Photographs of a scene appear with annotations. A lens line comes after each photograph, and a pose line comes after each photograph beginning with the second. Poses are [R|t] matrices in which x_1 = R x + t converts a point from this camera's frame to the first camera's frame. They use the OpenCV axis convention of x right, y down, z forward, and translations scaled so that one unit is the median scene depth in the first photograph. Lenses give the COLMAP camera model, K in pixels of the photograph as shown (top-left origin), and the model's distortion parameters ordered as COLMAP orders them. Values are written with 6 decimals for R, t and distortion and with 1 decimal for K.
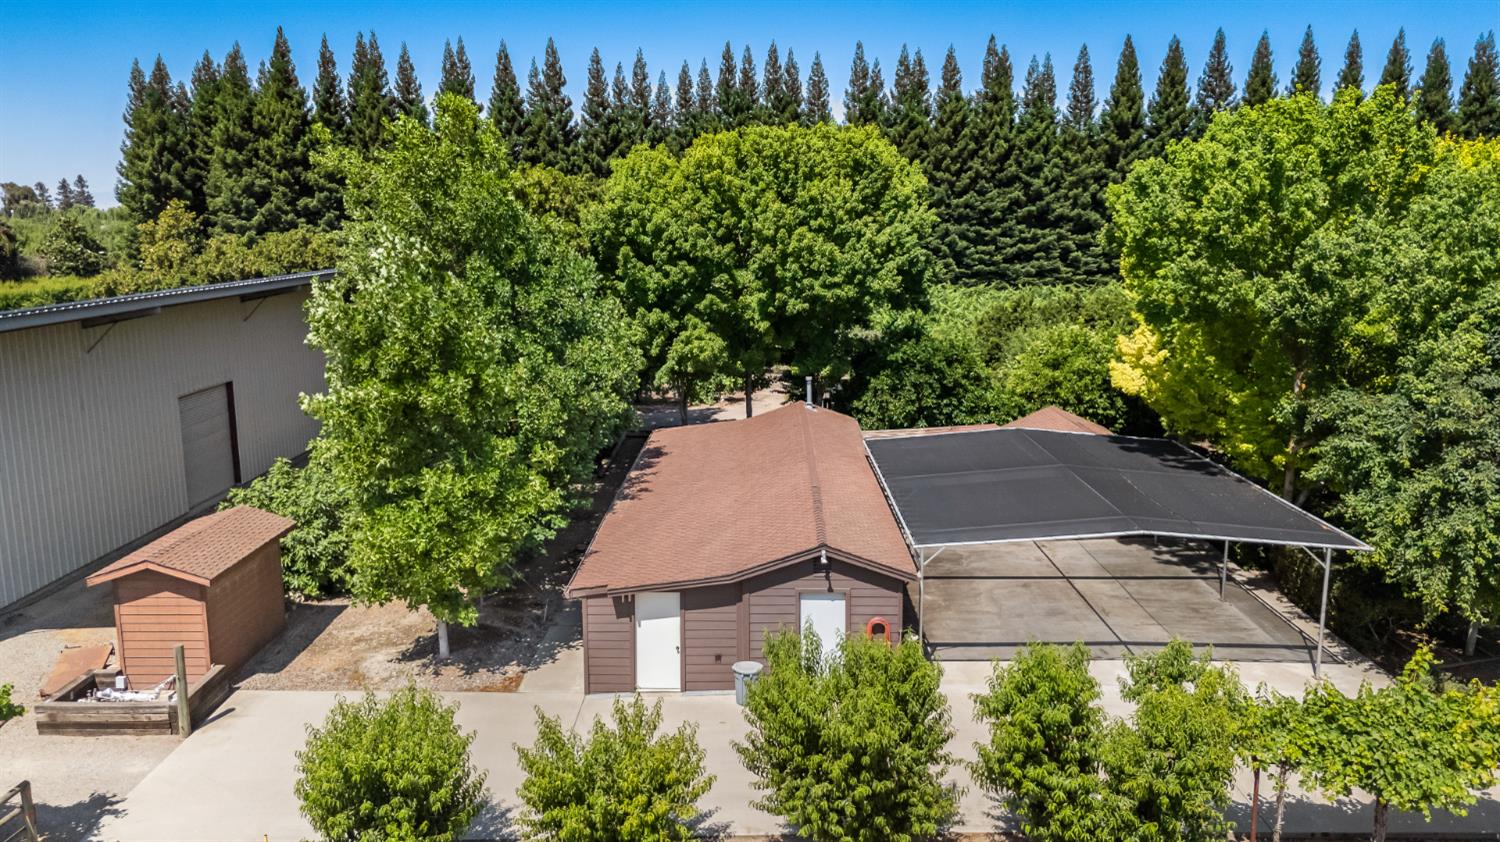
lens RADIAL K [[1102.8, 0, 750.0], [0, 1102.8, 421.0], [0, 0, 1]] dist [0.083219, -0.084231]
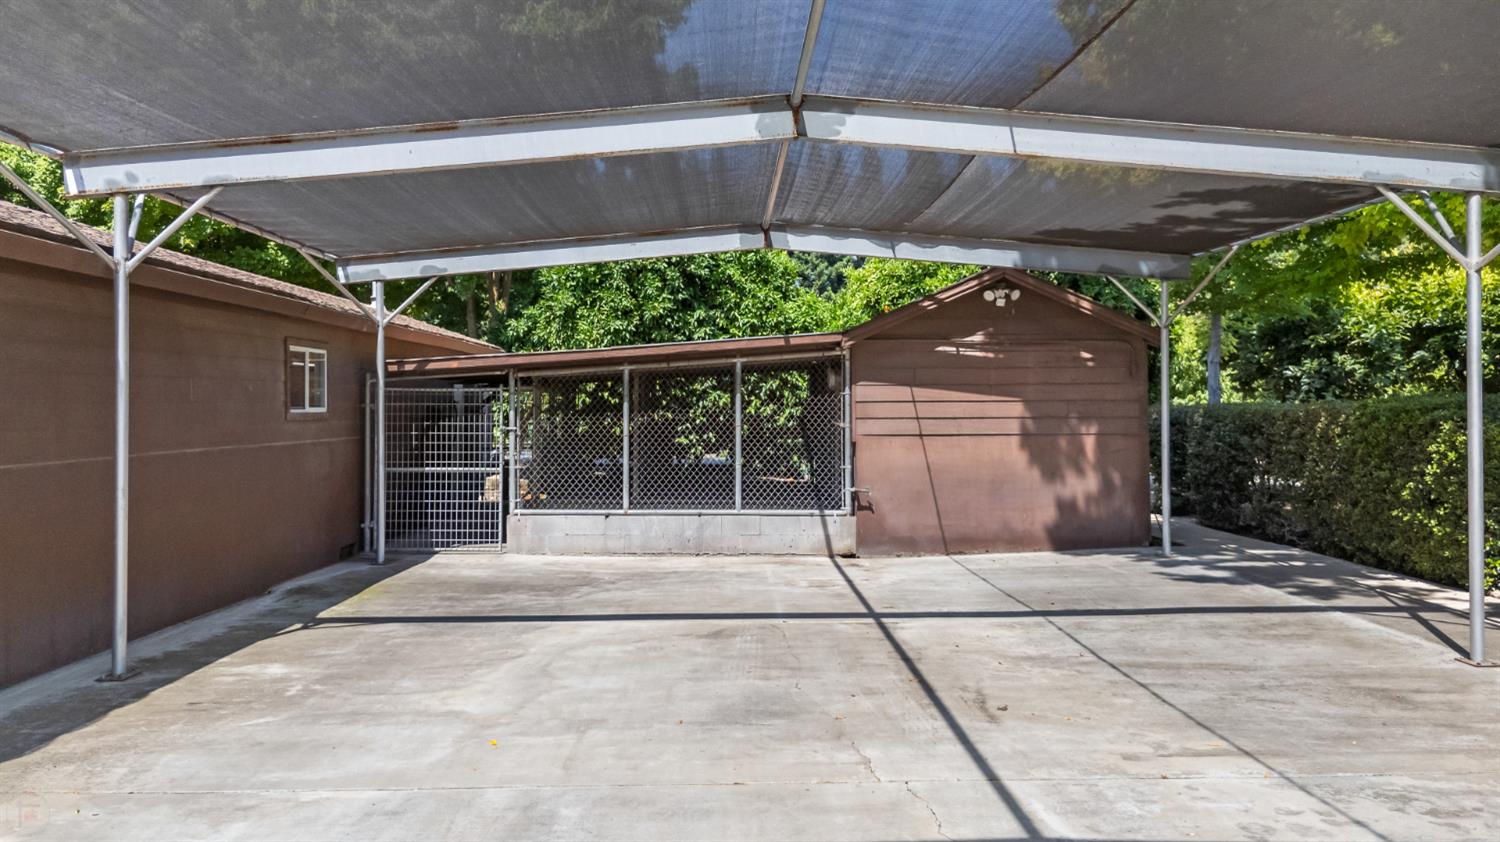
lens RADIAL K [[1102.8, 0, 750.0], [0, 1102.8, 421.0], [0, 0, 1]] dist [0.083219, -0.084231]
pose [[0.999617, -0.000727, 0.027679, 0.246492], [0.005335, 0.985980, -0.166779, 0.140610], [-0.027170, 0.166863, 0.985606, 0.717453]]
